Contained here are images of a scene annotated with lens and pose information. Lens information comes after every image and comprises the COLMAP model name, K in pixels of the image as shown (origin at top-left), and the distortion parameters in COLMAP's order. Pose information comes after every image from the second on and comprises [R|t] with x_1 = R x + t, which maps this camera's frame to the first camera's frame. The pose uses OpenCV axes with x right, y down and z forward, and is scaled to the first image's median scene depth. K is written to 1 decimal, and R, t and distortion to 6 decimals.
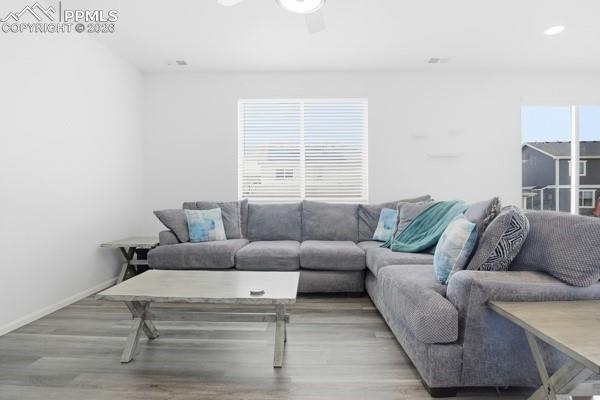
lens RADIAL K [[299.5, 0, 304.5], [0, 299.5, 201.6], [0, 0, 1]] dist [-0.033811, -0.000236]
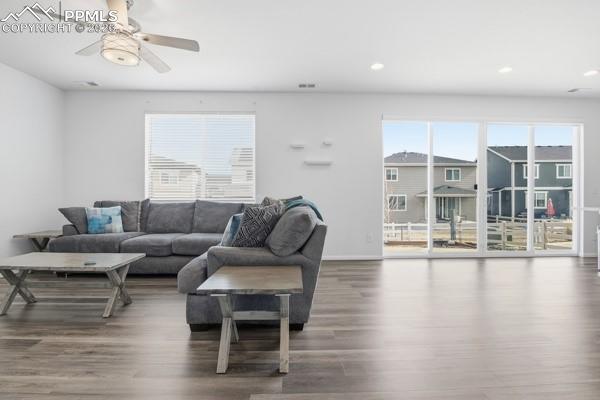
lens RADIAL K [[299.5, 0, 301.0], [0, 299.5, 197.4], [0, 0, 1]] dist [-0.033811, -0.000236]
pose [[0.998303, 0.004361, 0.058068, 0.360369], [-0.003484, 0.999878, -0.015211, 0.002118], [-0.058127, 0.014983, 0.998197, -0.220821]]
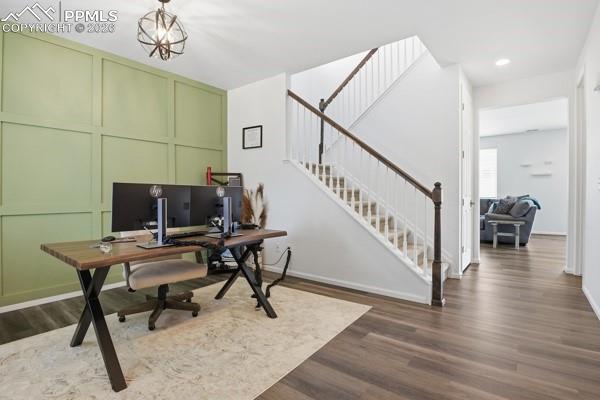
lens RADIAL K [[299.5, 0, 301.3], [0, 299.5, 199.6], [0, 0, 1]] dist [-0.033811, -0.000236]
pose [[0.807150, -0.000991, -0.590346, 0.358698], [-0.002319, 0.999986, -0.004849, 0.024980], [0.590342, 0.005283, 0.807136, -1.627410]]
